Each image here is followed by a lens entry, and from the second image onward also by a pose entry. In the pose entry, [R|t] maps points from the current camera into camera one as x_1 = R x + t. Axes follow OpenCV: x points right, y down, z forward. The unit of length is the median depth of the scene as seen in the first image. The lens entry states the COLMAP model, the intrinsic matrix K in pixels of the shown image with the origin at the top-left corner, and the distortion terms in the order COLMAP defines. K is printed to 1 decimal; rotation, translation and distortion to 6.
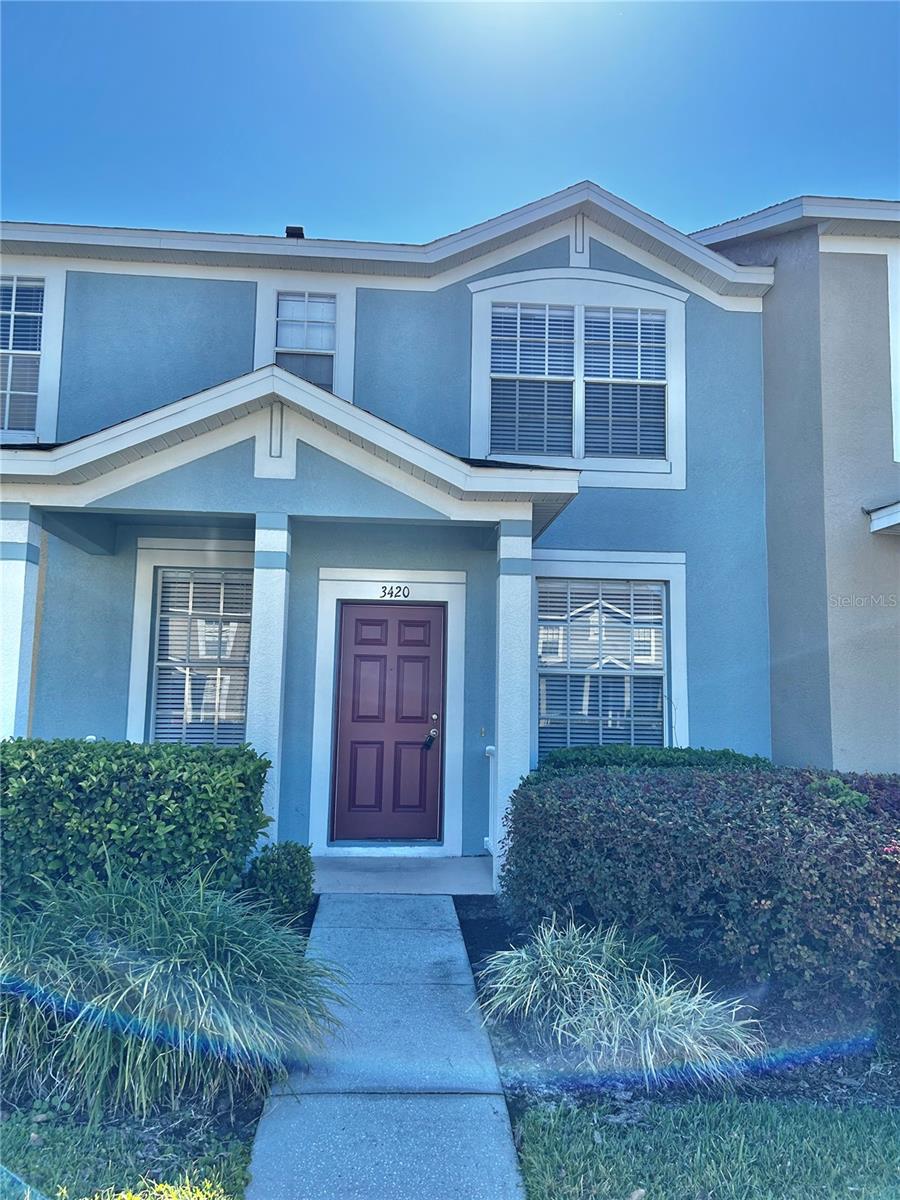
lens RADIAL K [[903.6, 0, 459.3], [0, 903.6, 600.0], [0, 0, 1]] dist [0.061904, -0.069554]
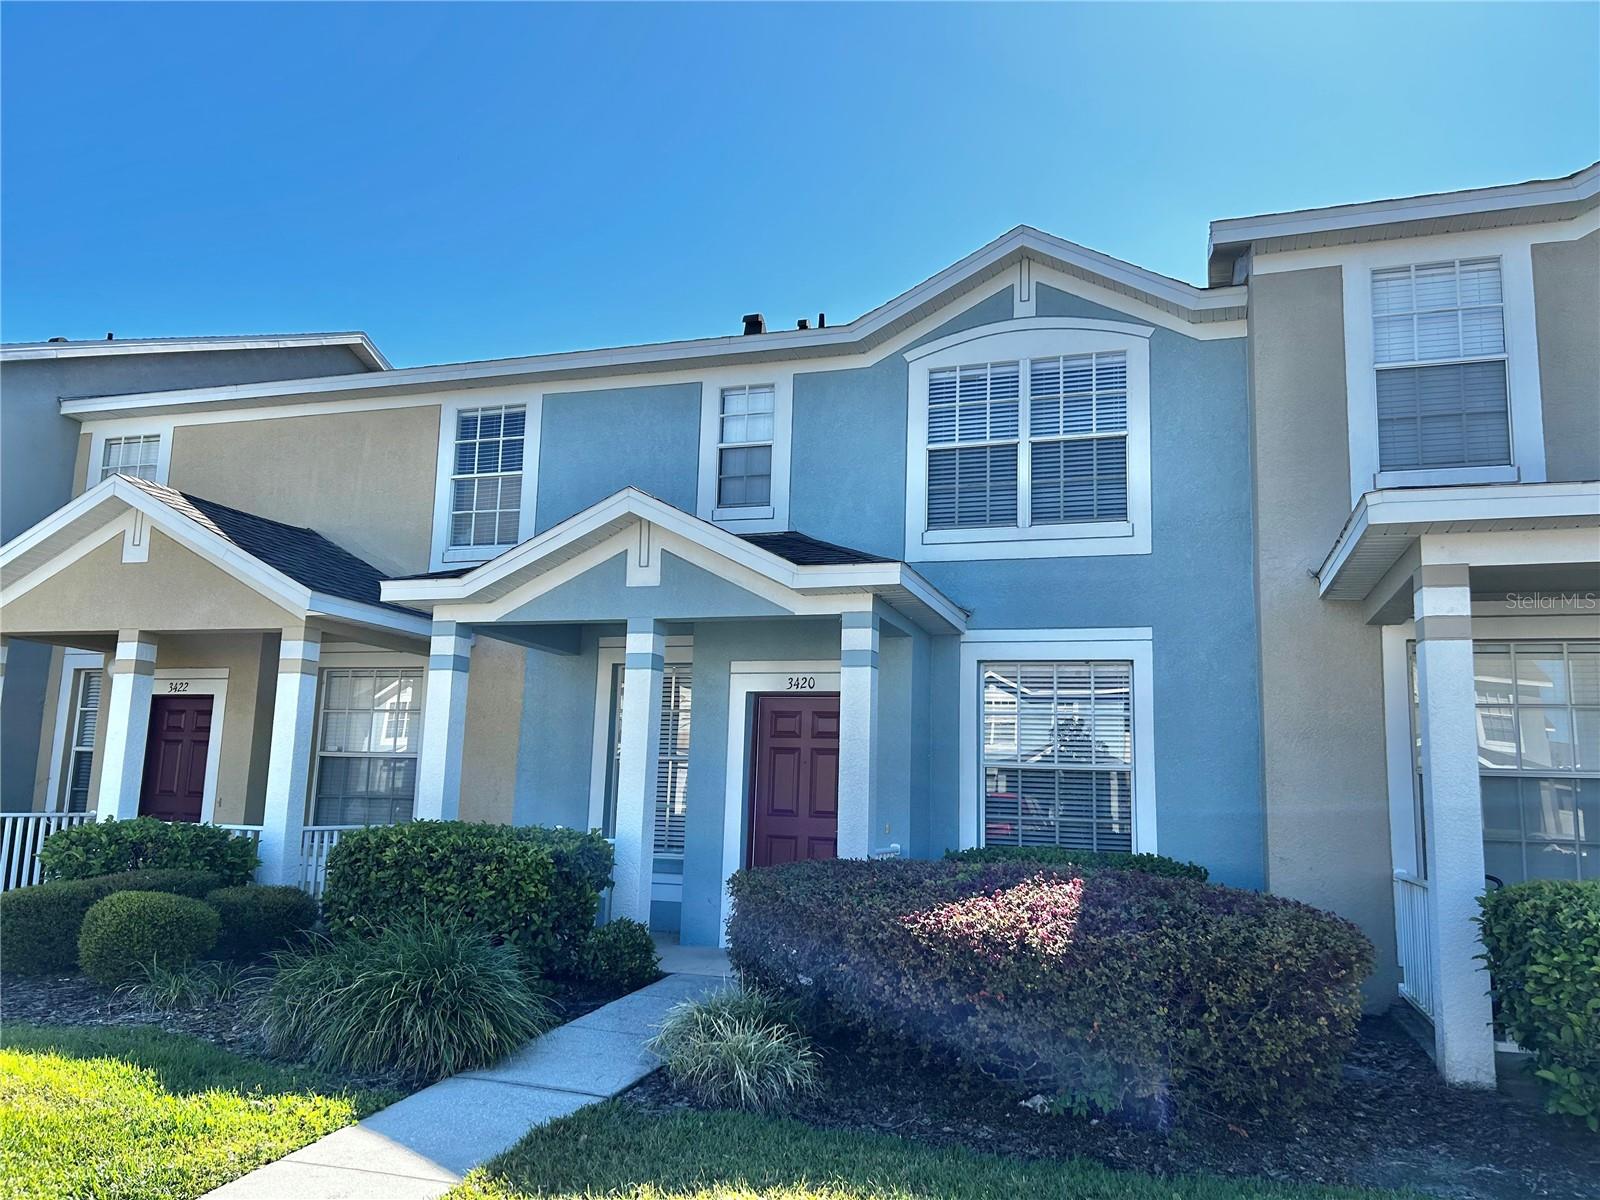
lens RADIAL K [[1204.8, 0, 799.2], [0, 1204.8, 605.2], [0, 0, 1]] dist [0.061904, -0.069554]
pose [[0.920033, -0.051894, -0.388390, 0.388622], [0.029925, 0.997602, -0.062405, -0.010804], [0.390697, 0.045793, 0.919380, -0.188544]]
